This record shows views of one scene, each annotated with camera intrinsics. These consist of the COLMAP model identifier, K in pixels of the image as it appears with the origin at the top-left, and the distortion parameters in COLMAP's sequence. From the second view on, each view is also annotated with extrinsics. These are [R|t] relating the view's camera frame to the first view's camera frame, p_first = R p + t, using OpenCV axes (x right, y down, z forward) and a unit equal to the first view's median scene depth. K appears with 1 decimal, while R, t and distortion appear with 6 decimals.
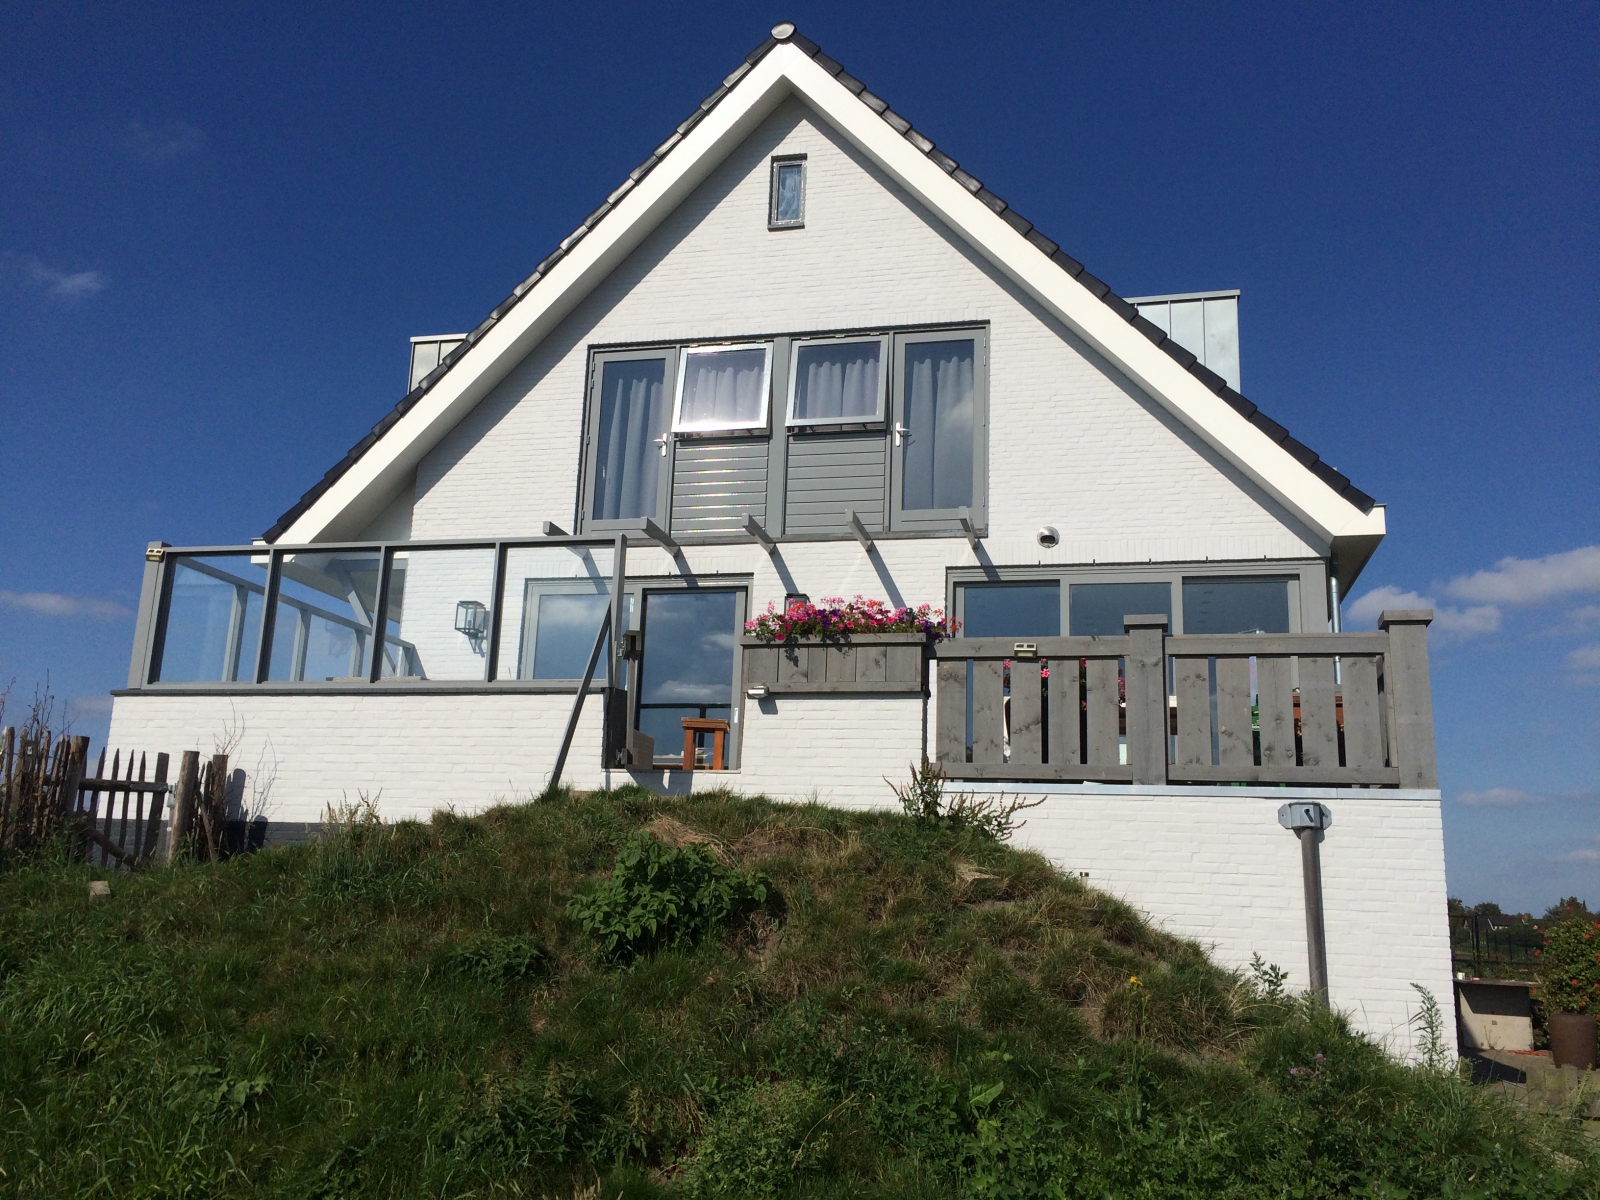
lens RADIAL K [[1363.8, 0, 799.8], [0, 1363.8, 595.4], [0, 0, 1]] dist [0.044214, -0.007622]
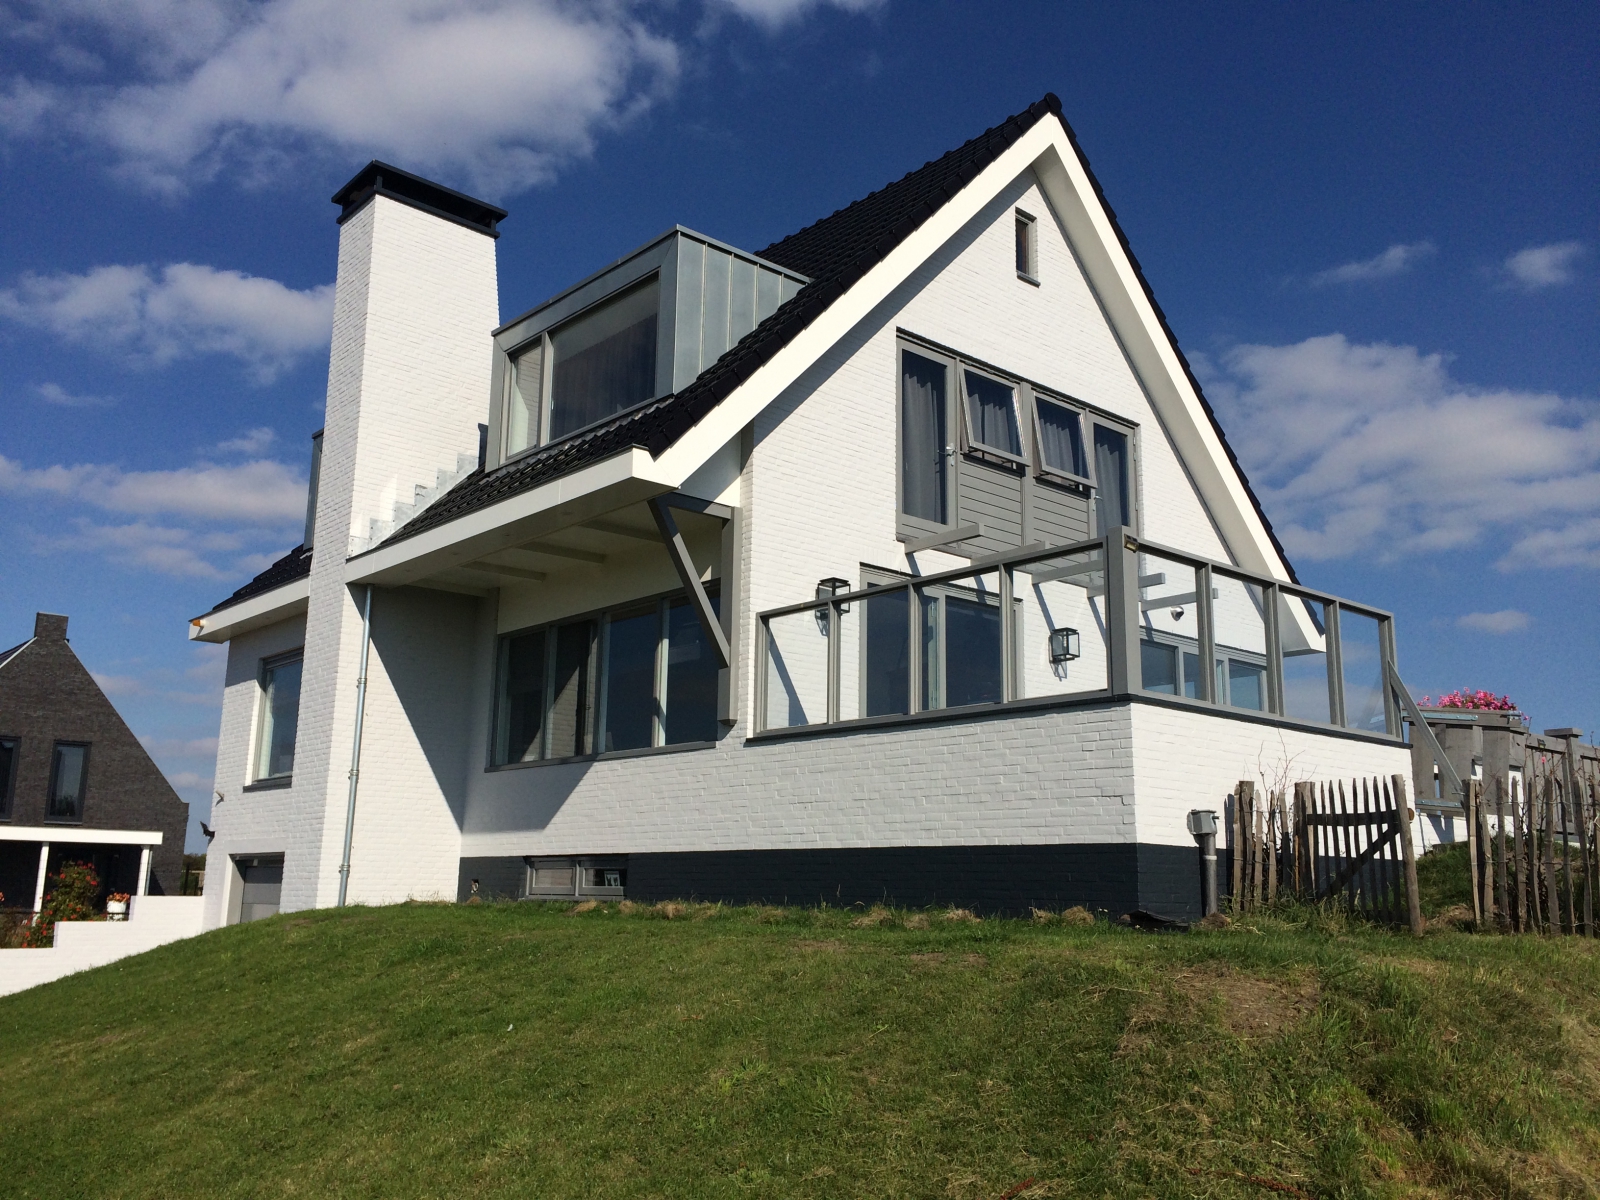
lens RADIAL K [[1363.8, 0, 801.8], [0, 1363.8, 610.0], [0, 0, 1]] dist [0.044214, -0.007622]
pose [[0.567373, 0.136658, 0.812042, -0.996110], [-0.176350, 0.983419, -0.042283, 0.066701], [-0.804356, -0.119213, 0.582065, 0.506780]]
